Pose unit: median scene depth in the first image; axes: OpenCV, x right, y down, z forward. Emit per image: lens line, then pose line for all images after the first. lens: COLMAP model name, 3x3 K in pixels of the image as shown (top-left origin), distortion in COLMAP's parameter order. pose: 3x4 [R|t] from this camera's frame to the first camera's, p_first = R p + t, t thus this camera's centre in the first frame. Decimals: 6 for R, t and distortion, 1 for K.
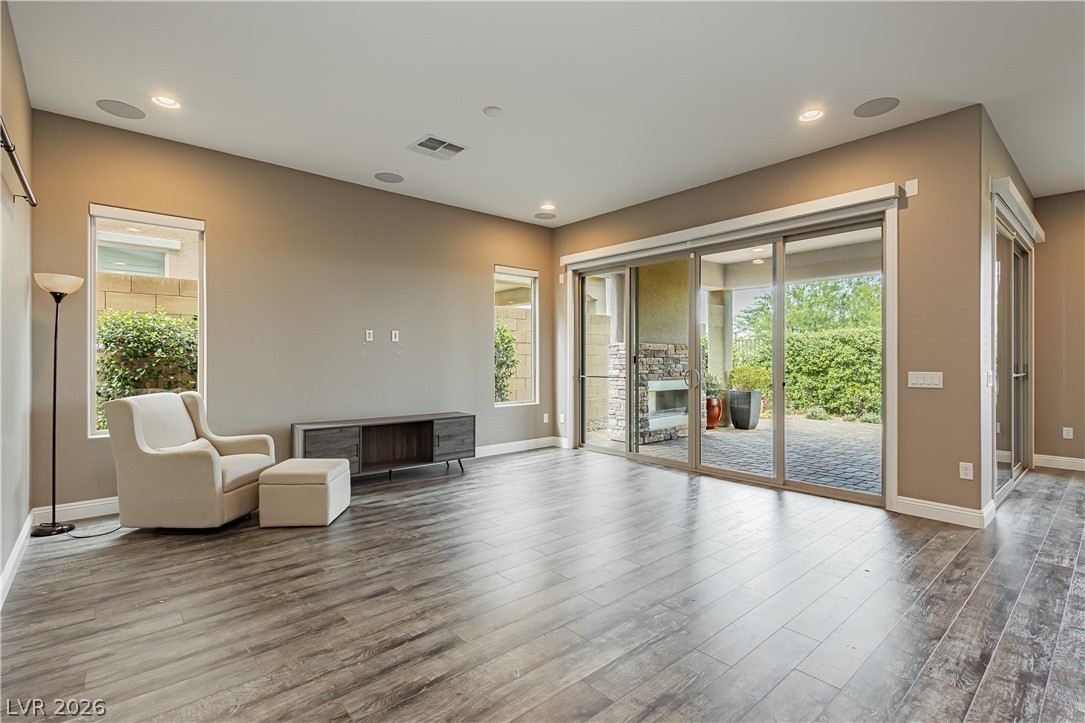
lens RADIAL K [[506.0, 0, 547.0], [0, 506.0, 358.8], [0, 0, 1]] dist [0.000268, -0.000214]
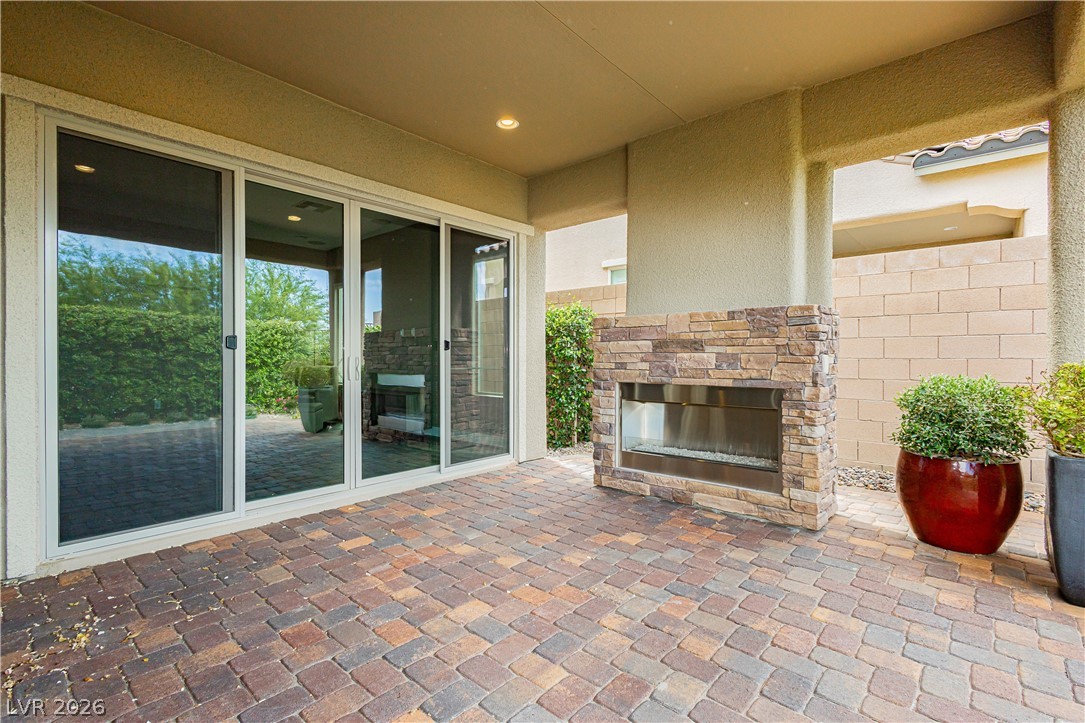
lens RADIAL K [[506.0, 0, 547.0], [0, 506.0, 358.8], [0, 0, 1]] dist [0.000268, -0.000214]
pose [[0.114535, 0.000489, -0.993419, 0.522180], [-0.000367, 1.000000, 0.000450, 0.011880], [0.993419, 0.000313, 0.114535, 0.583708]]
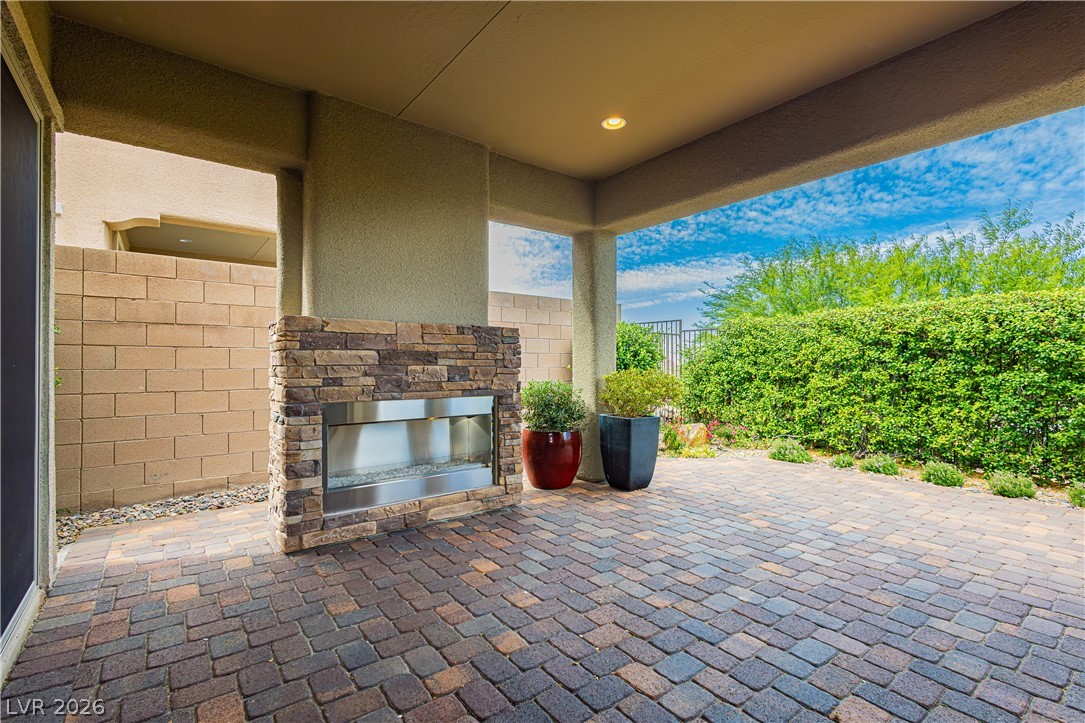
lens RADIAL K [[497.9, 0, 547.7], [0, 497.9, 359.2], [0, 0, 1]] dist [0.008526, 0.000074]
pose [[0.998167, 0.001061, -0.060513, 0.286502], [-0.001438, 0.999980, -0.006190, 0.005681], [0.060505, 0.006266, 0.998148, 0.396999]]
